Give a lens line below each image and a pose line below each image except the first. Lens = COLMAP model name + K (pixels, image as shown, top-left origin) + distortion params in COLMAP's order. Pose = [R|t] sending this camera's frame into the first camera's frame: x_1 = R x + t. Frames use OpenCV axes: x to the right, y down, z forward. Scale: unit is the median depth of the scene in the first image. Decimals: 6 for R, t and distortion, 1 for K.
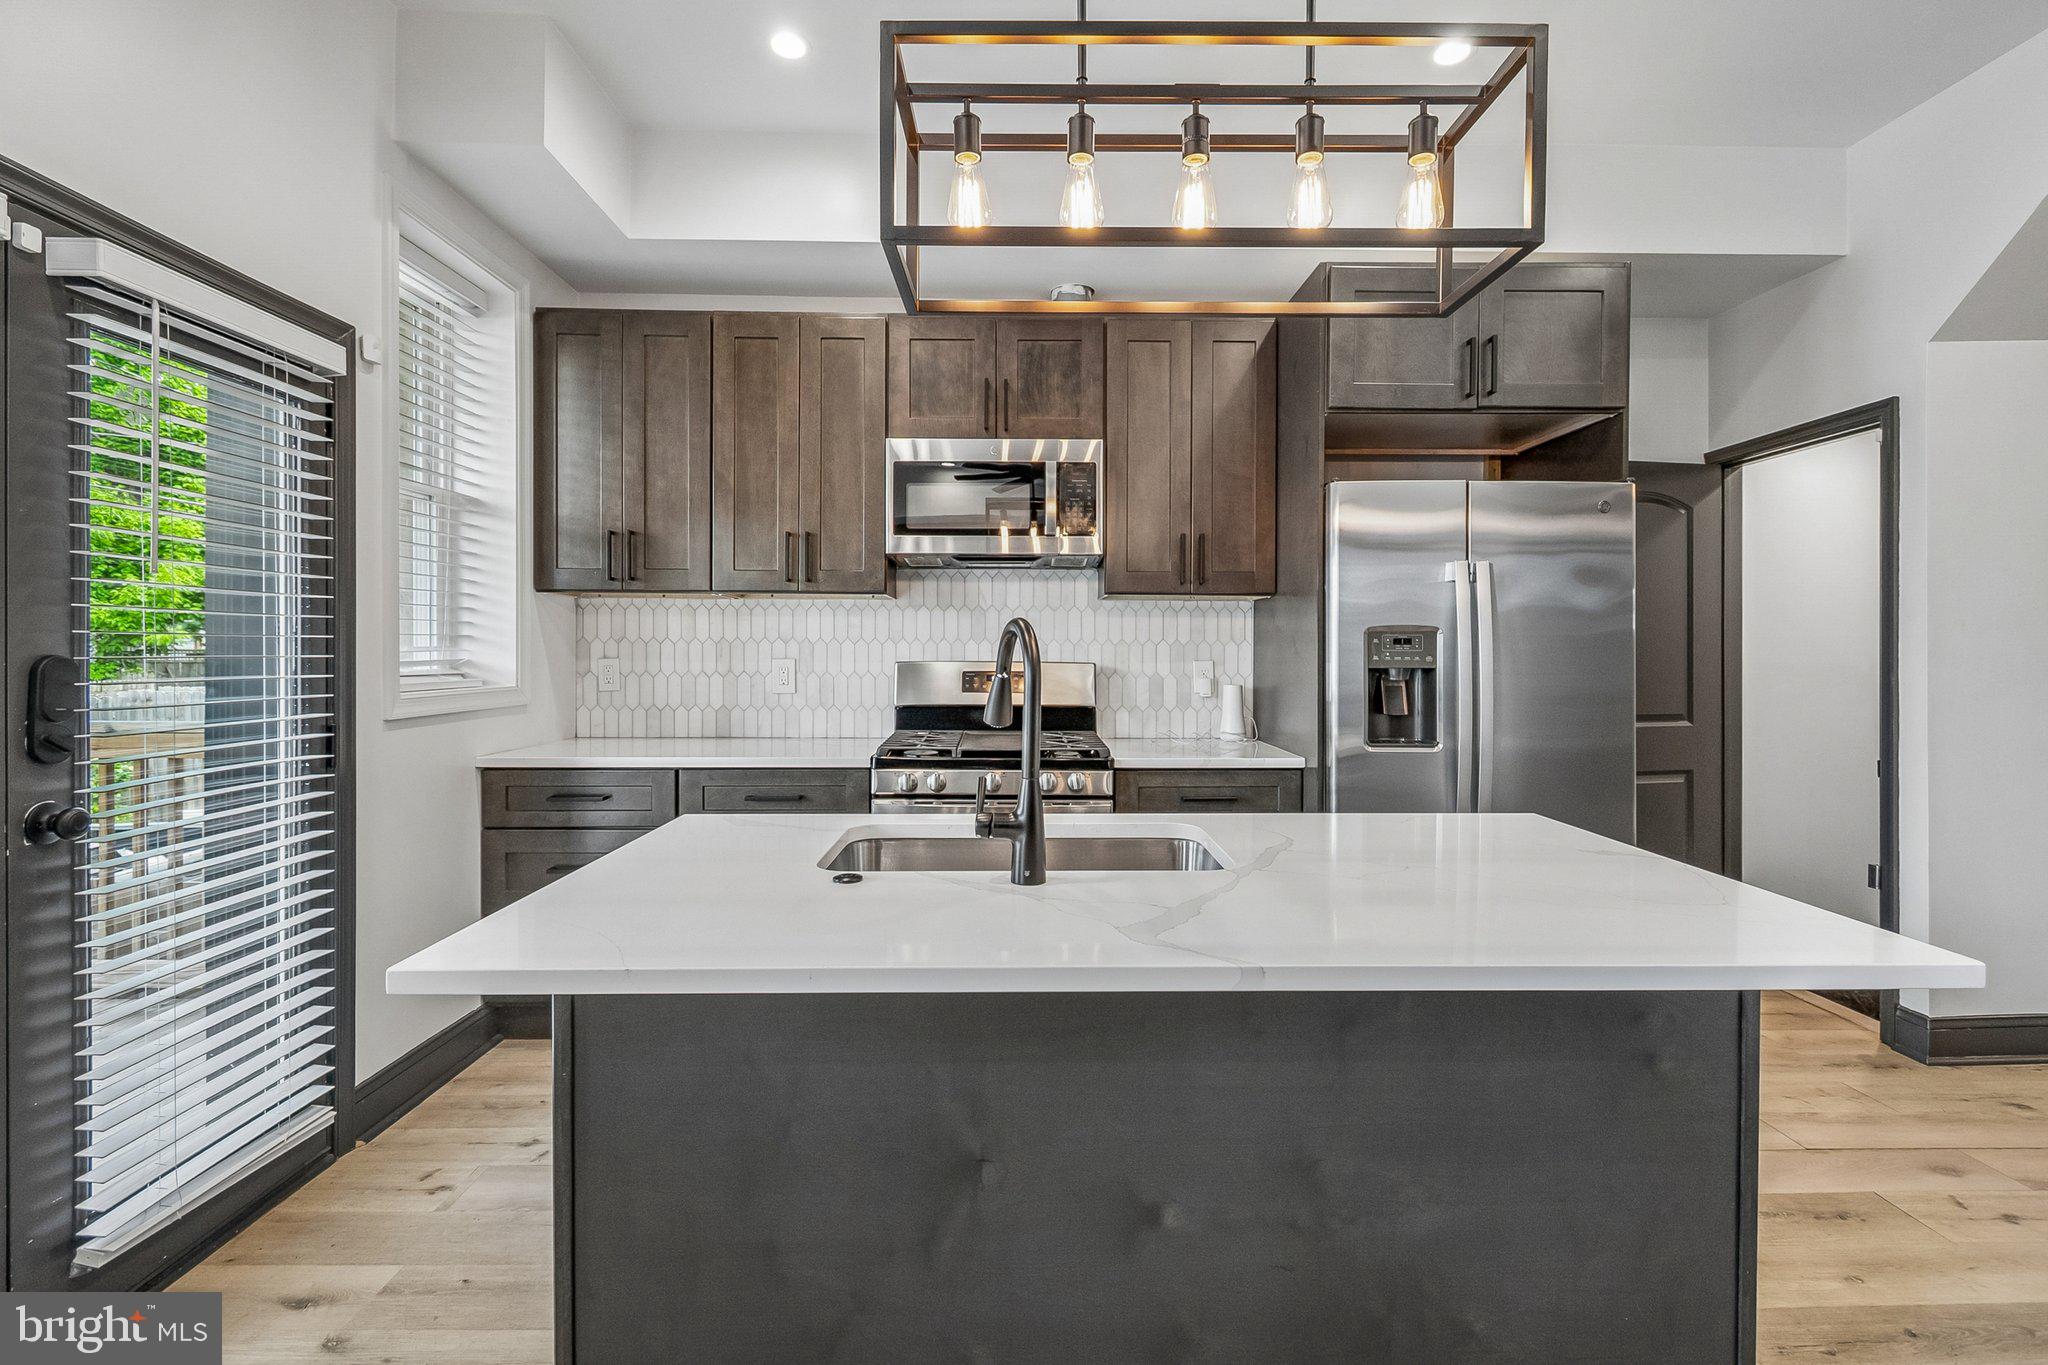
lens RADIAL K [[924.0, 0, 1028.5], [0, 924.0, 653.1], [0, 0, 1]] dist [0.015455, -0.008048]
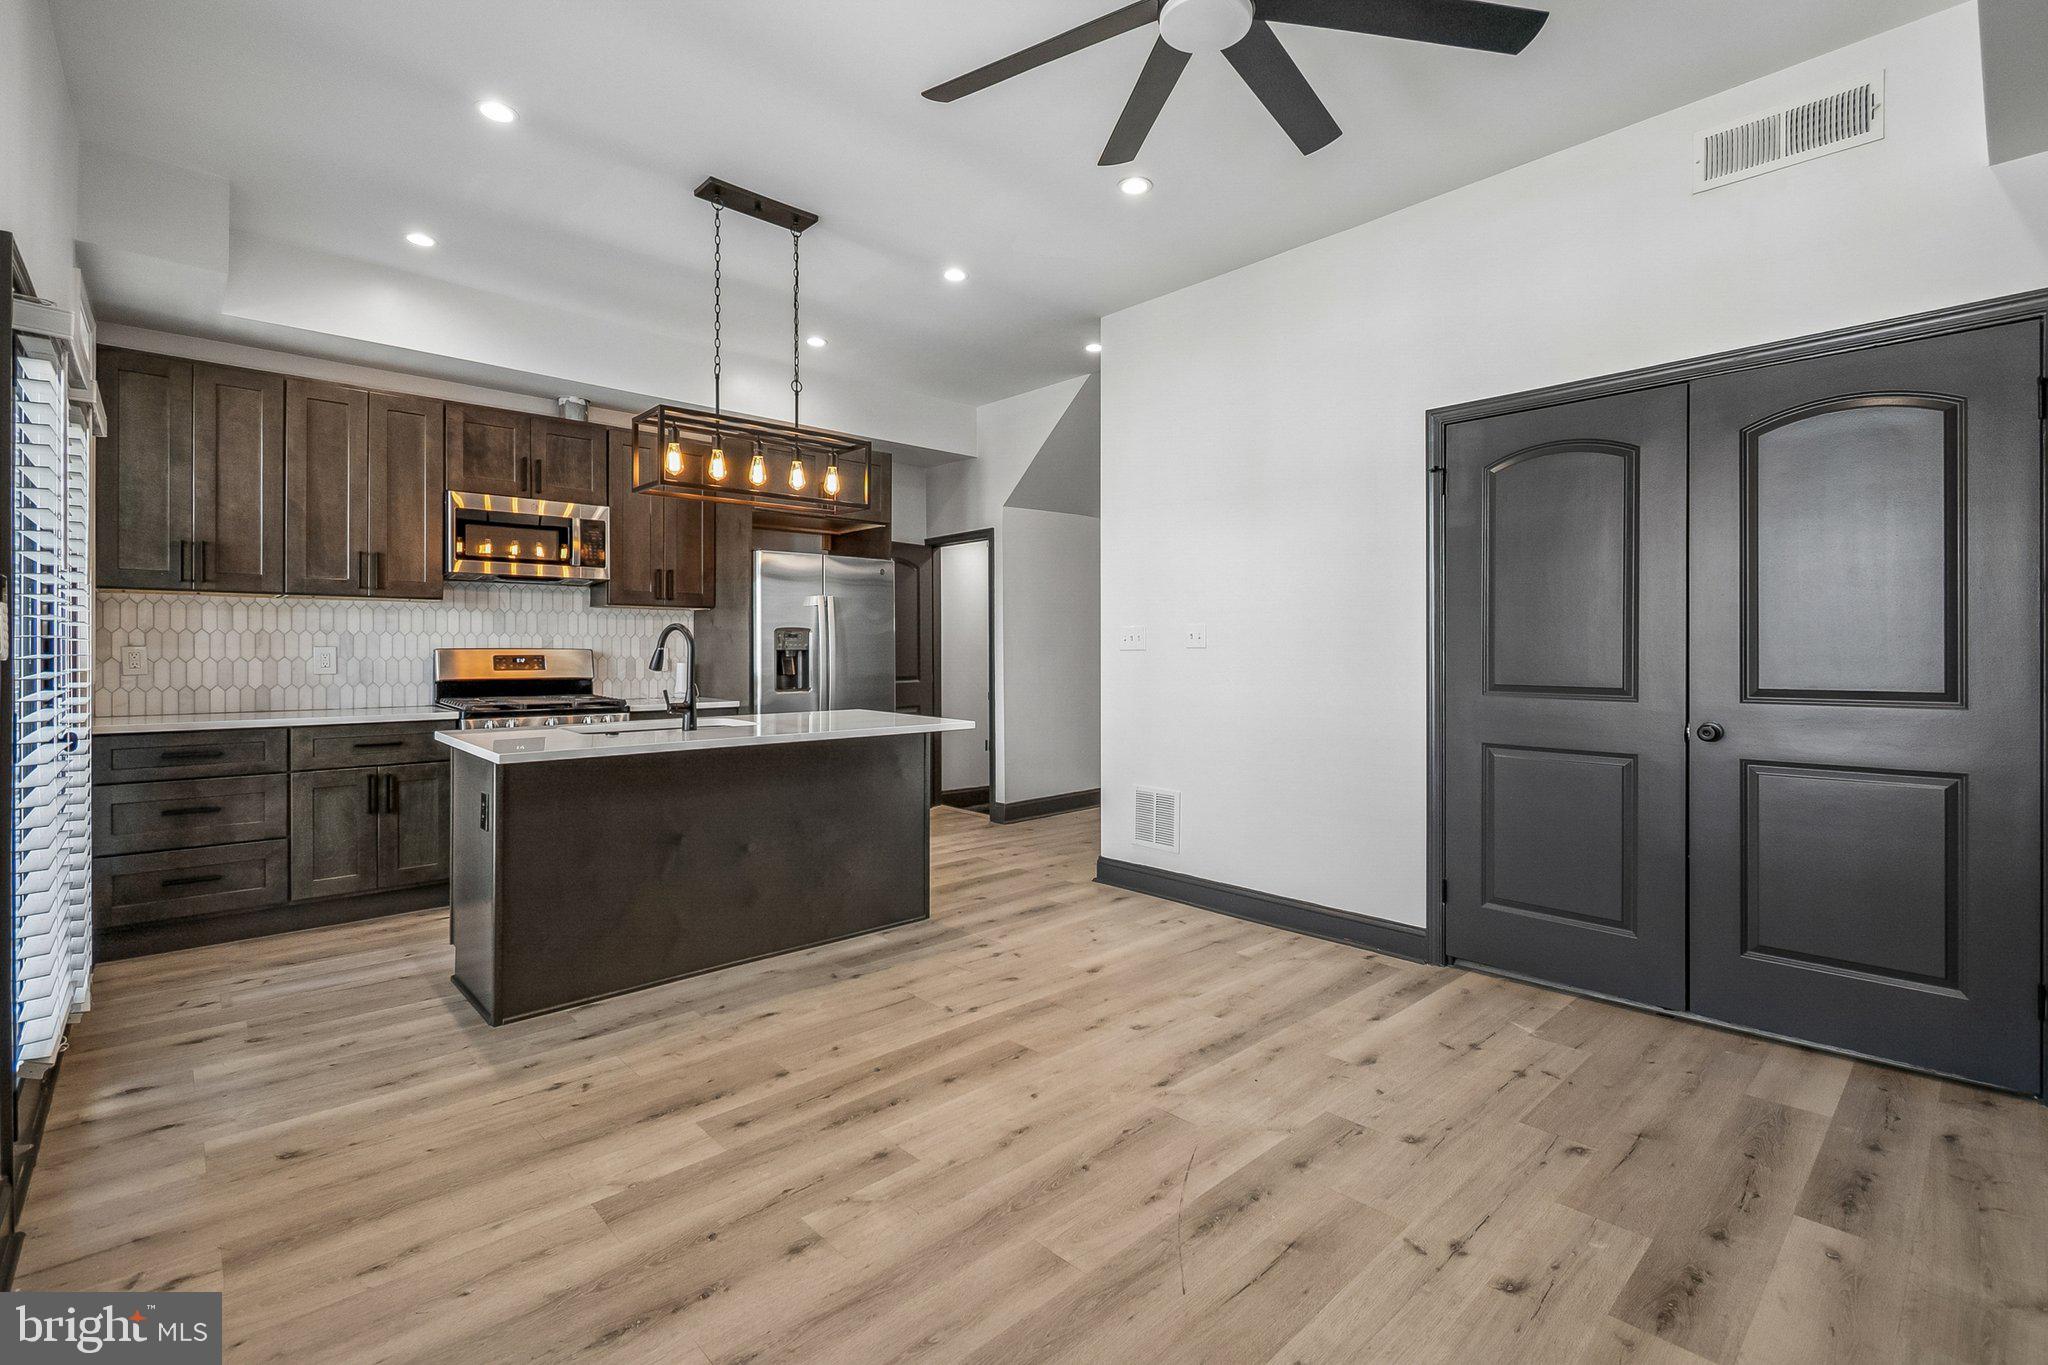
lens RADIAL K [[924.0, 0, 1028.5], [0, 924.0, 653.1], [0, 0, 1]] dist [0.015455, -0.008048]
pose [[0.748796, -0.004419, 0.662786, -0.414907], [0.003648, 0.999990, 0.002546, 0.016080], [-0.662790, 0.000512, 0.748805, -0.627187]]
